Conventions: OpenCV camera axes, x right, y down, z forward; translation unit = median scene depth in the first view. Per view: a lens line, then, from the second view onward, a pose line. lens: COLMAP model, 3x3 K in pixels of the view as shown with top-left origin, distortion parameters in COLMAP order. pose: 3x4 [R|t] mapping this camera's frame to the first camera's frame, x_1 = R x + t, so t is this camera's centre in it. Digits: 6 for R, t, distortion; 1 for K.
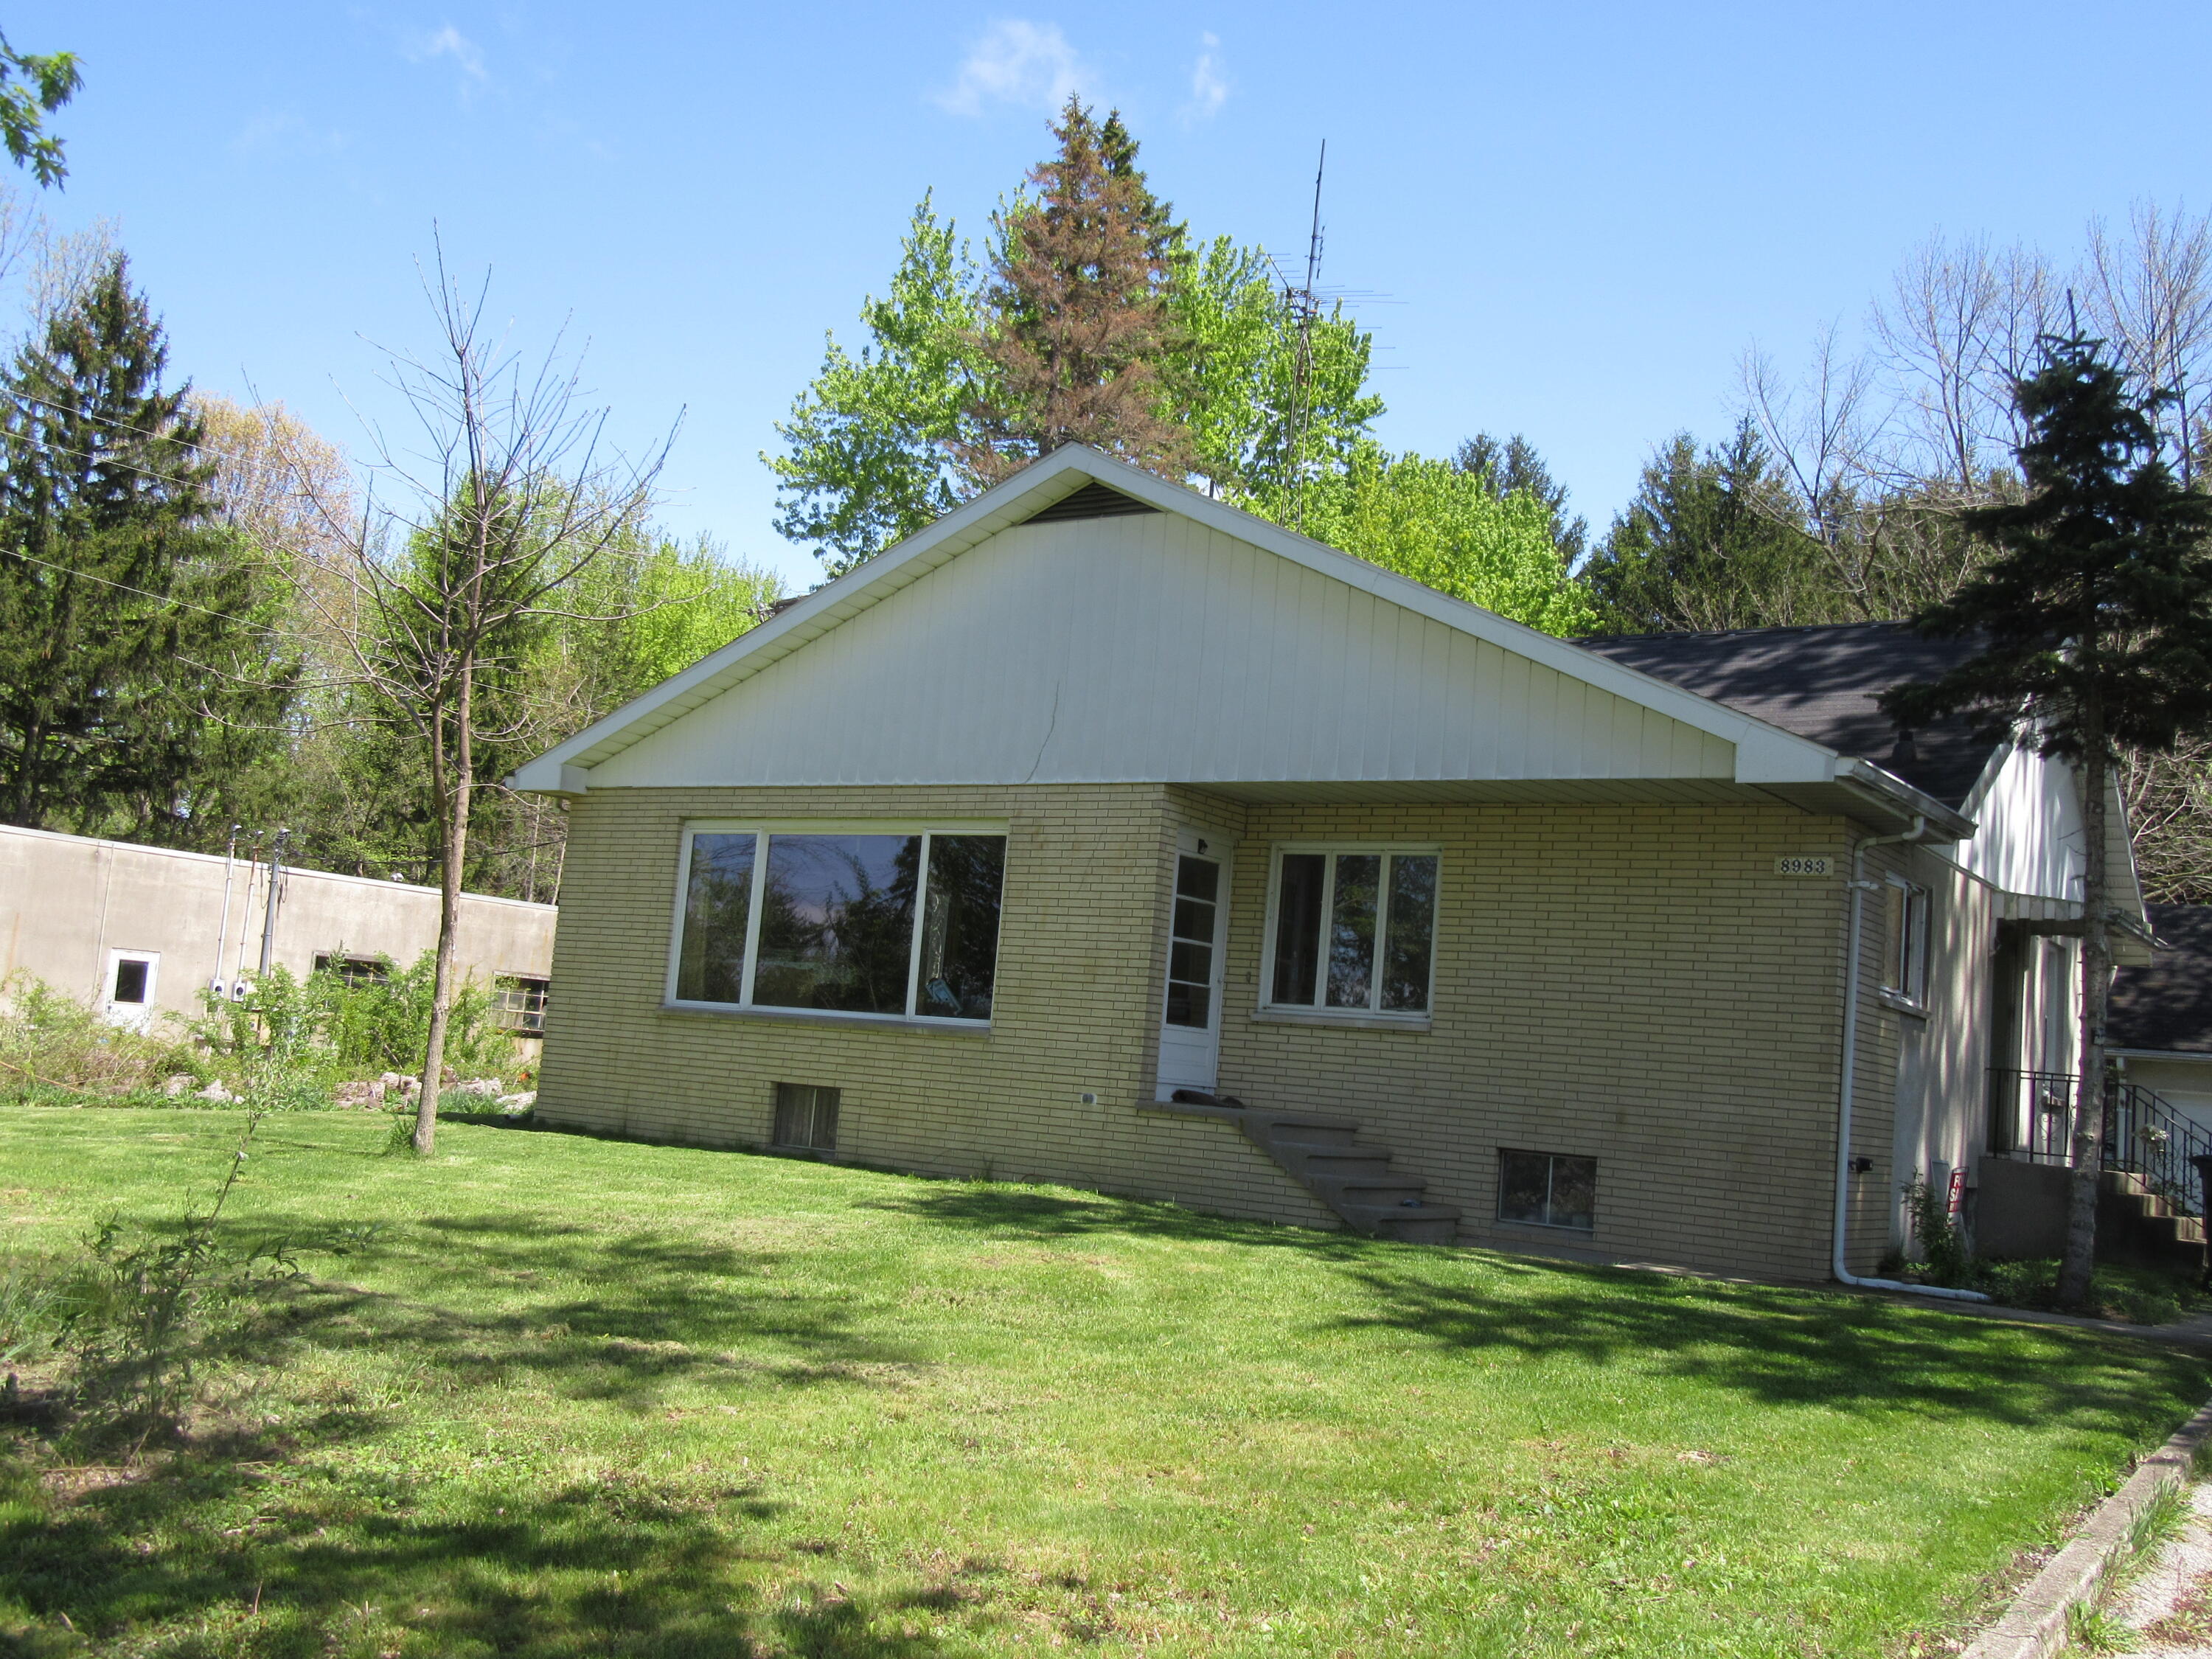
lens RADIAL K [[2187.5, 0, 1111.0], [0, 2187.5, 833.0], [0, 0, 1]] dist [0.013754, 0.000000]
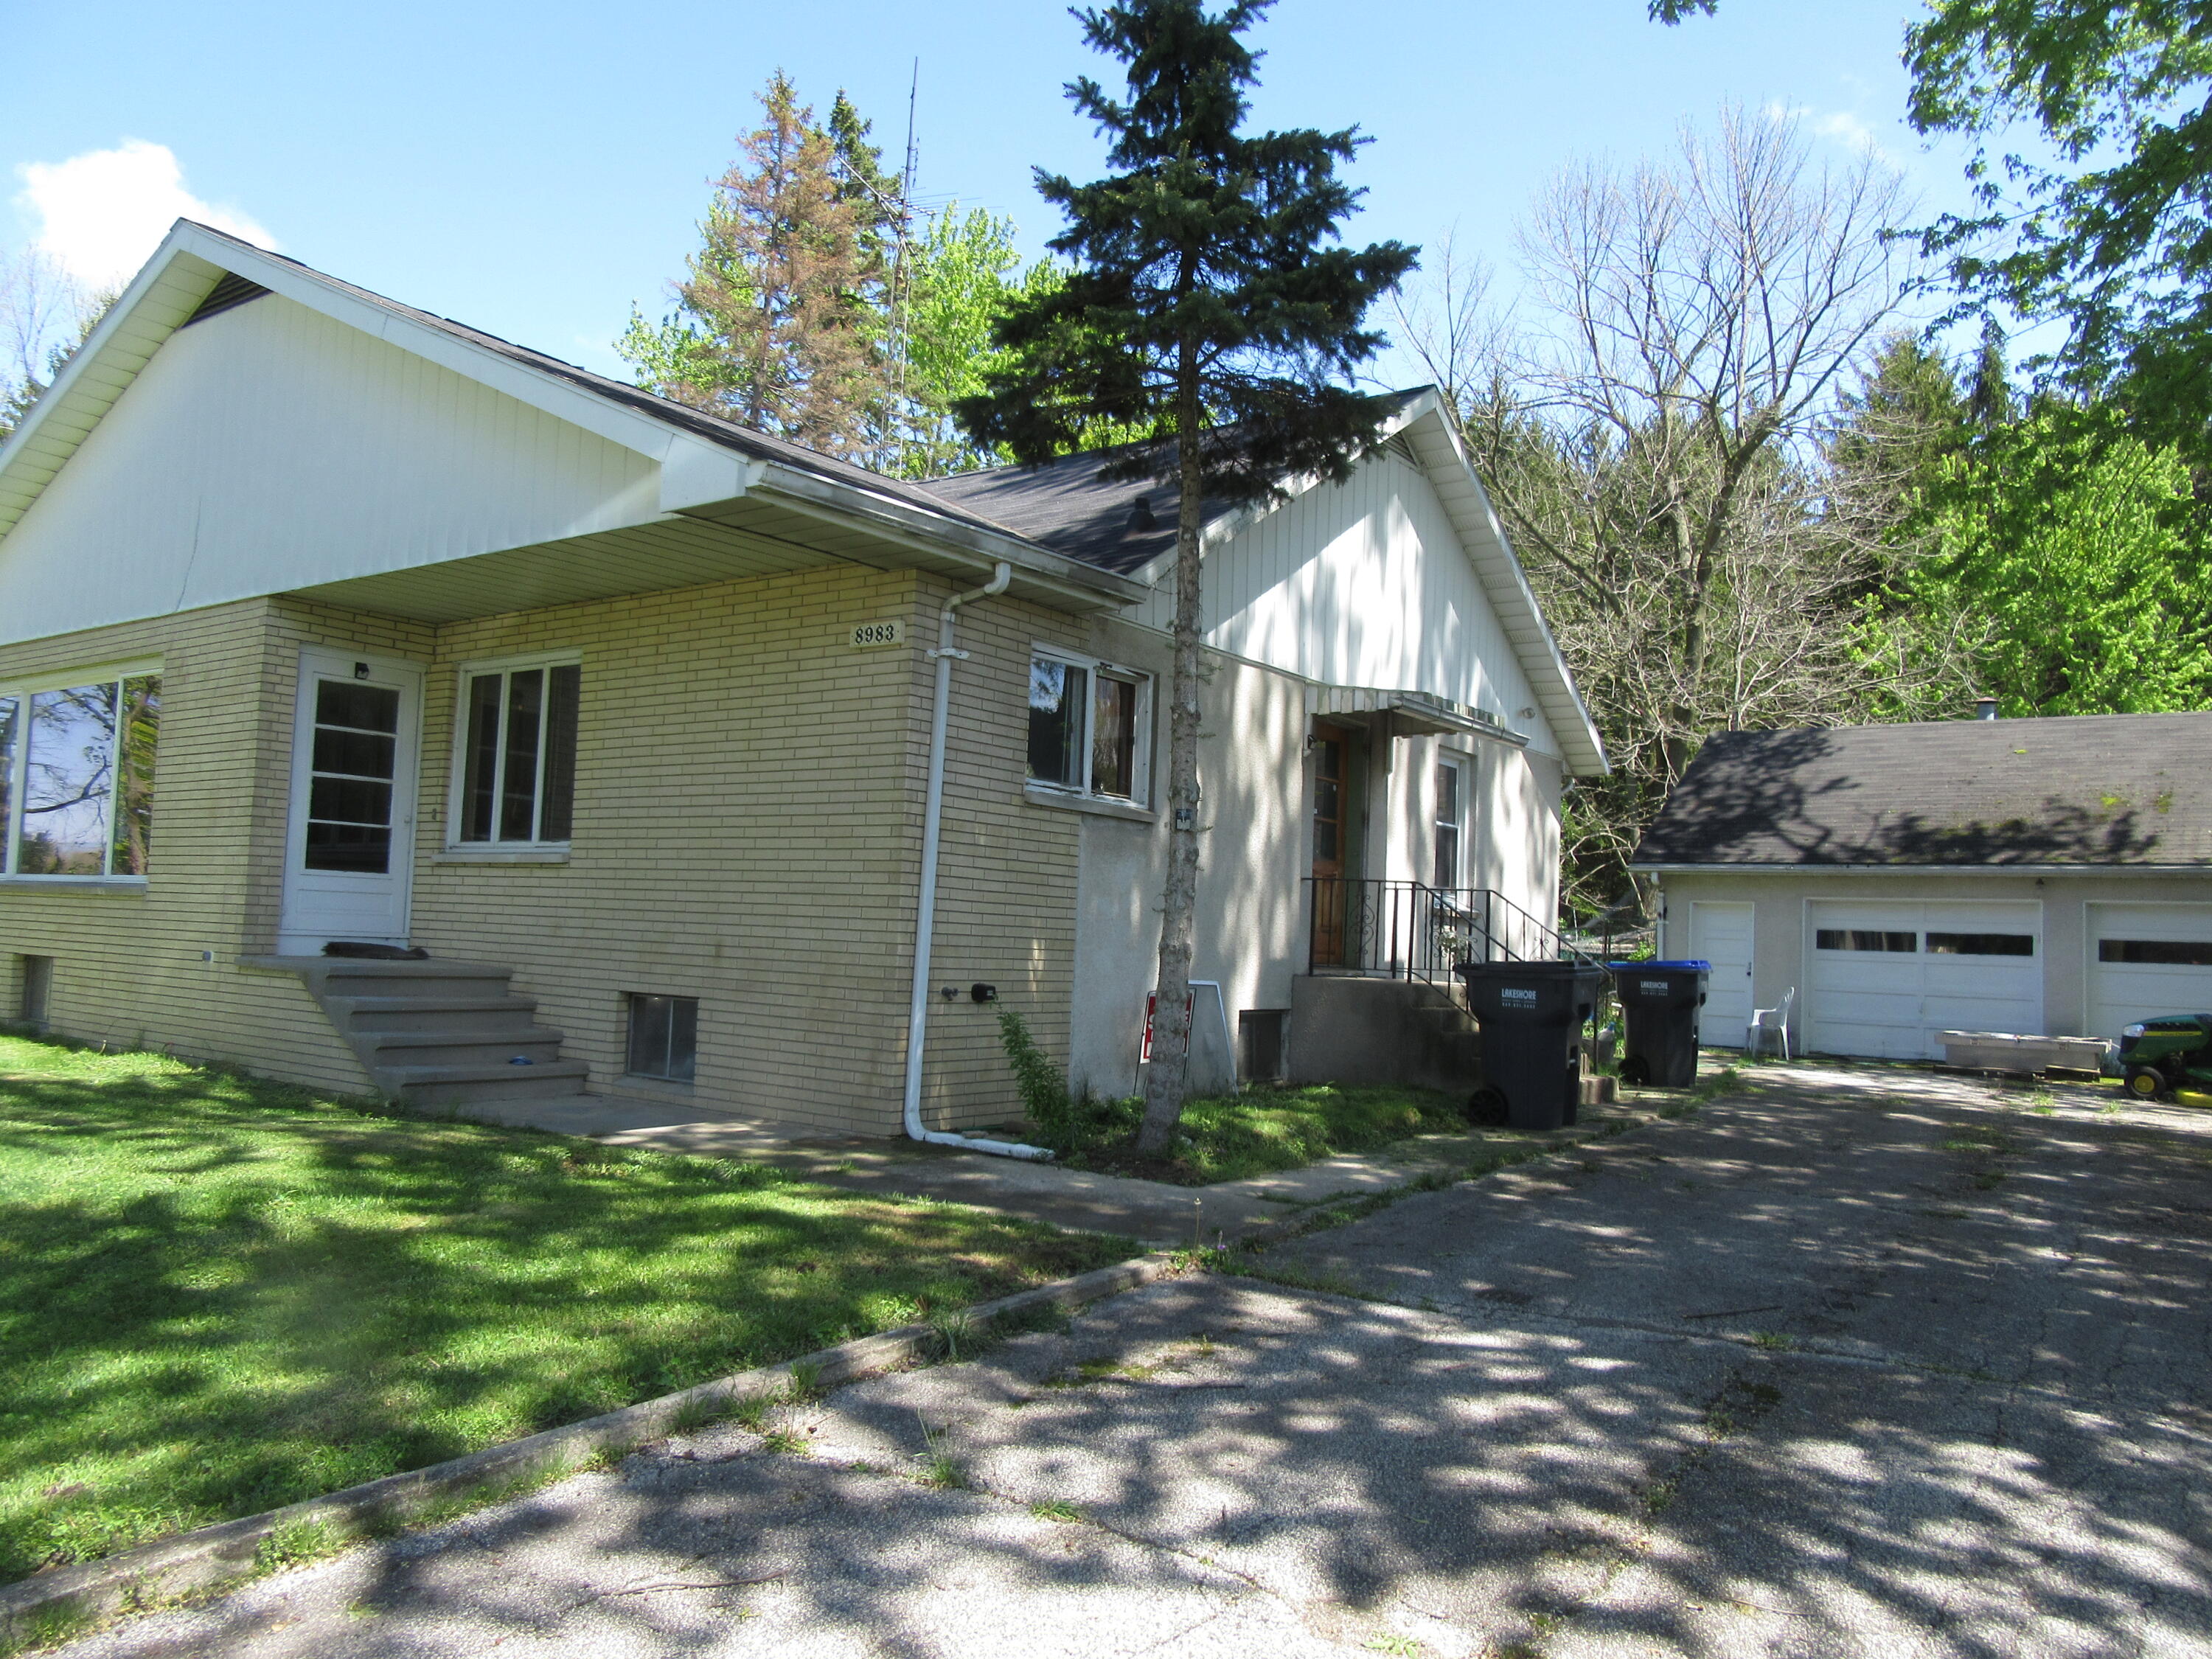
lens RADIAL K [[1639.6, 0, 1110.5], [0, 1639.6, 841.4], [0, 0, 1]] dist [-0.018164, 0.011512]
pose [[0.998358, -0.047657, -0.031767, 0.332752], [0.049201, 0.997550, 0.049725, 0.052585], [0.029320, -0.051207, 0.998258, 0.307995]]
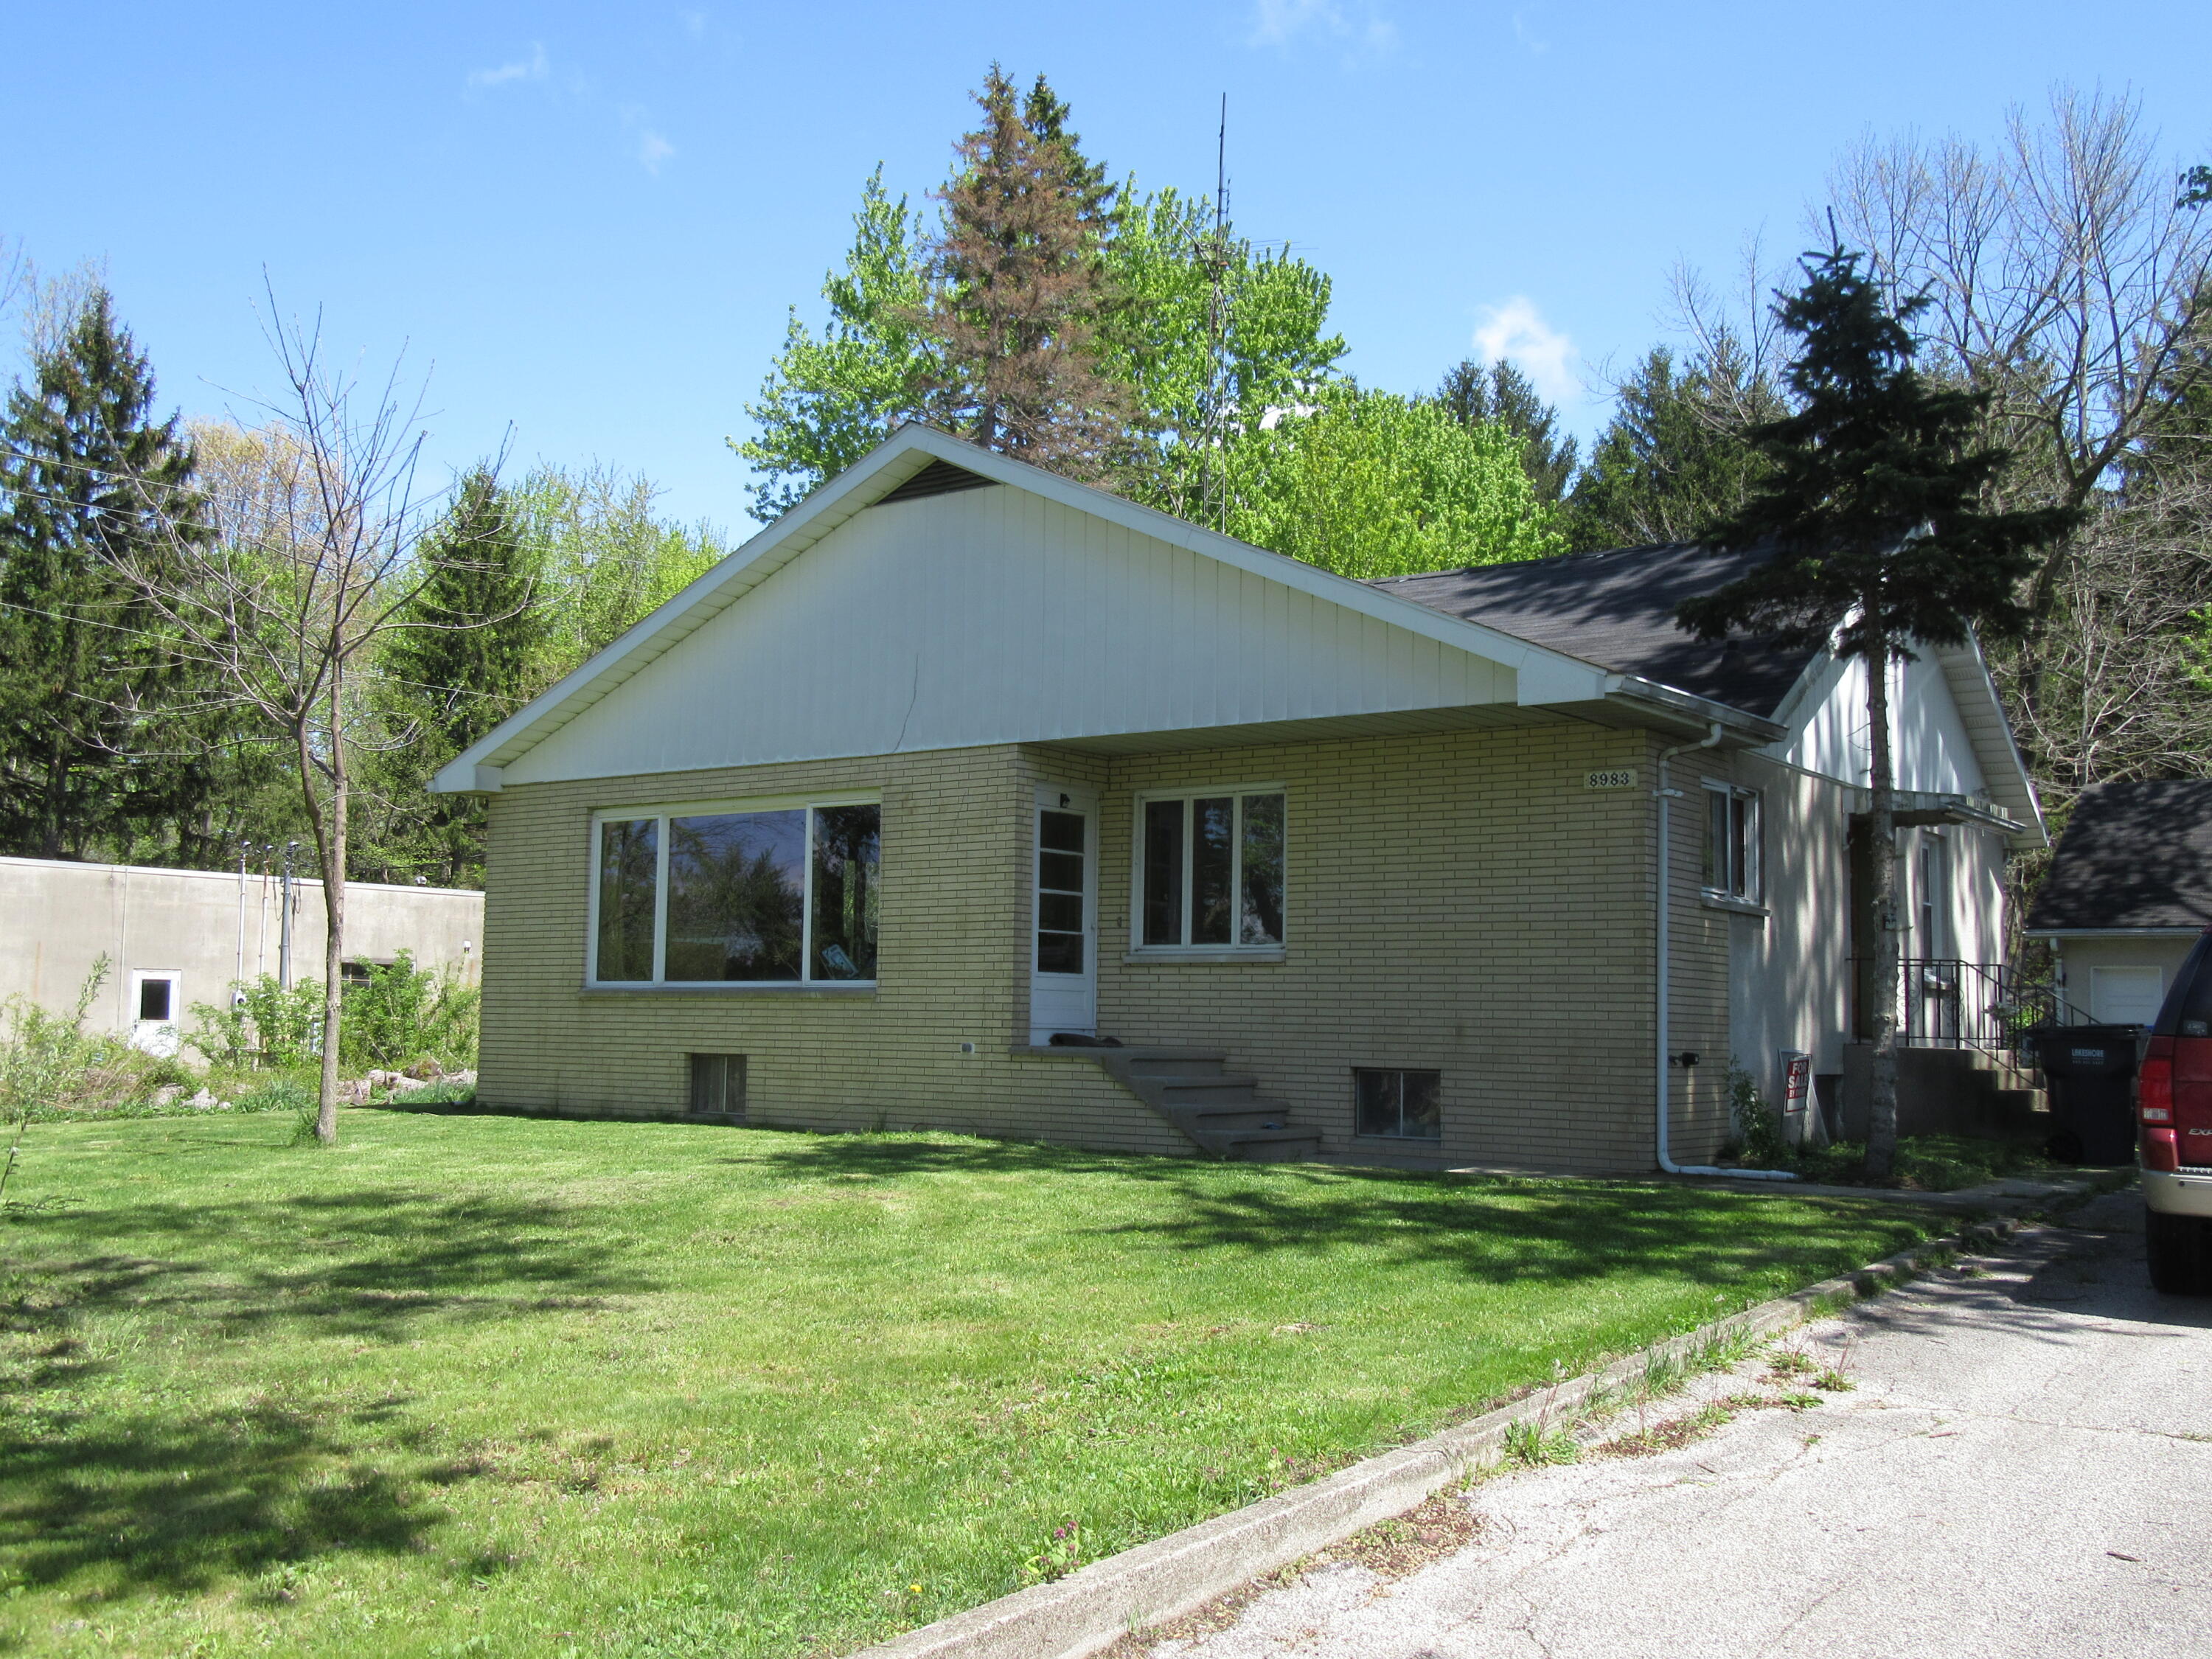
lens RADIAL K [[2187.5, 0, 1113.3], [0, 2187.5, 842.1], [0, 0, 1]] dist [0.013754, 0.000000]
pose [[0.996996, -0.071724, -0.029225, 0.085700], [0.072452, 0.997067, 0.024649, 0.001641], [0.027372, -0.026692, 0.999269, -0.041465]]
